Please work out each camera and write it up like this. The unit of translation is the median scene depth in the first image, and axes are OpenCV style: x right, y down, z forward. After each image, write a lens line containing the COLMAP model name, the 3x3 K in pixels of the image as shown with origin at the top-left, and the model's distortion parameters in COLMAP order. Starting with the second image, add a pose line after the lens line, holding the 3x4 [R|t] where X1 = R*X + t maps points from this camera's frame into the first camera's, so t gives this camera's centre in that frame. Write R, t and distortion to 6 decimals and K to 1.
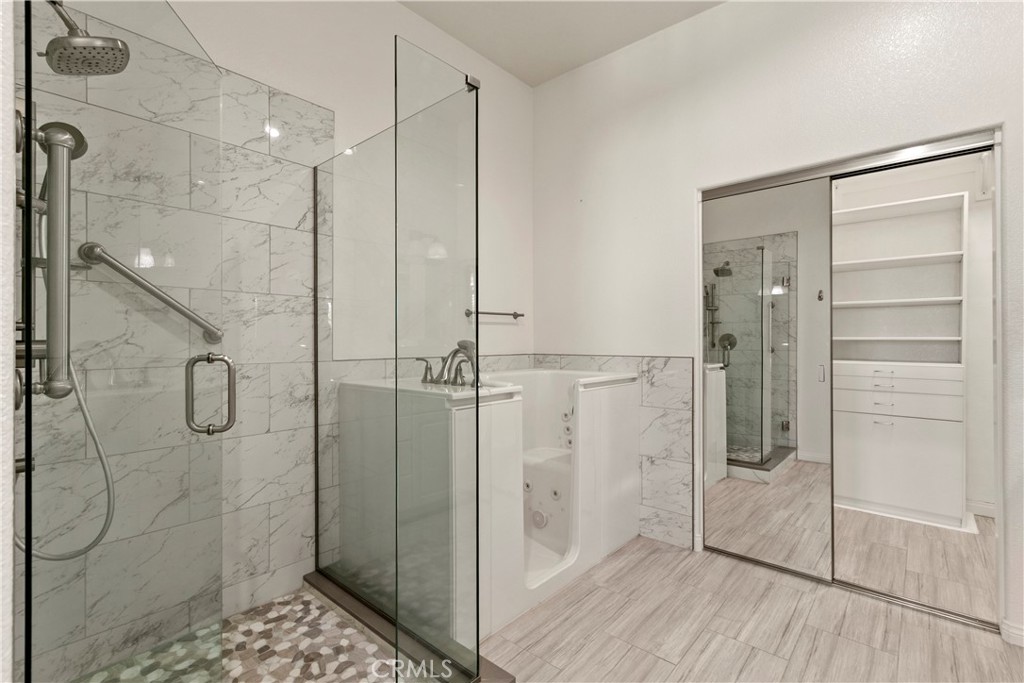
lens RADIAL K [[467.4, 0, 511.2], [0, 467.4, 336.0], [0, 0, 1]] dist [0.013597, -0.006813]
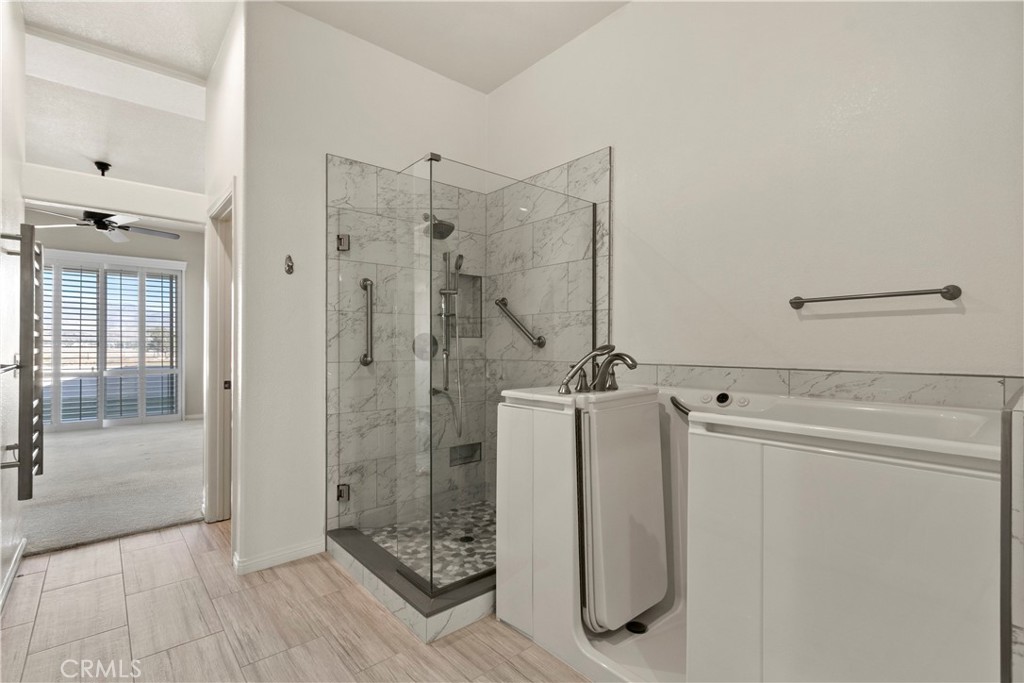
lens RADIAL K [[470.6, 0, 498.6], [0, 470.6, 343.7], [0, 0, 1]] dist [0.001611, -0.000323]
pose [[-0.146350, -0.006156, -0.989214, 0.705393], [0.006787, 0.999951, -0.007227, 0.009929], [0.989210, -0.007771, -0.146301, 0.791901]]
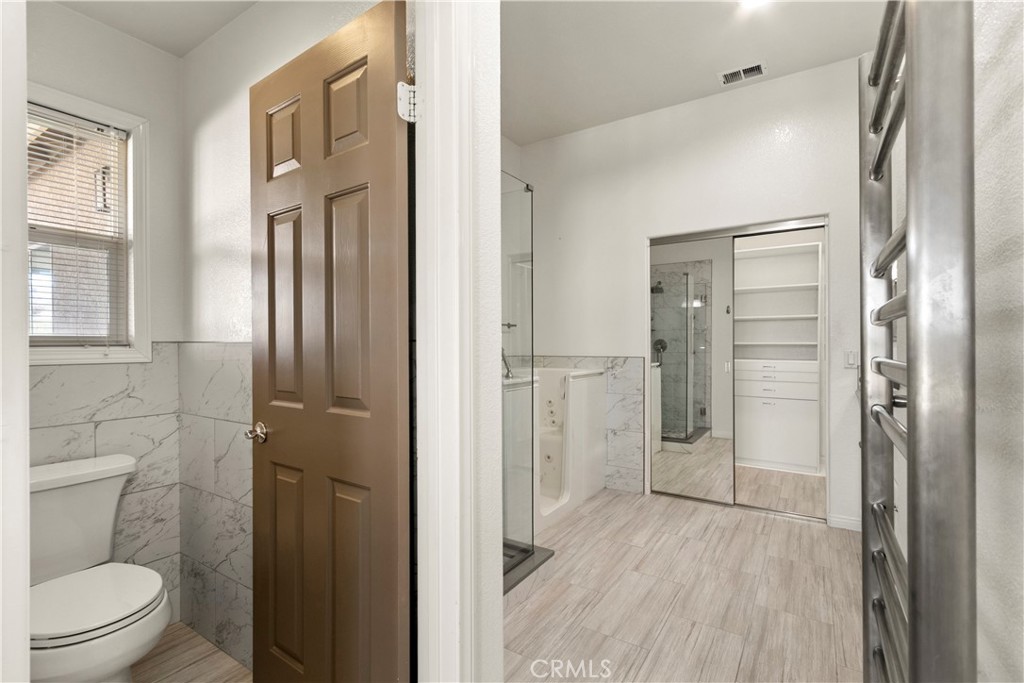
lens RADIAL K [[463.5, 0, 512.0], [0, 463.5, 341.5], [0, 0, 1]] dist [0.001676, 0.000358]
pose [[0.989732, -0.000430, 0.142937, -0.212200], [0.000026, 0.999996, 0.002832, -0.005463], [-0.142938, -0.002799, 0.989728, -0.334536]]
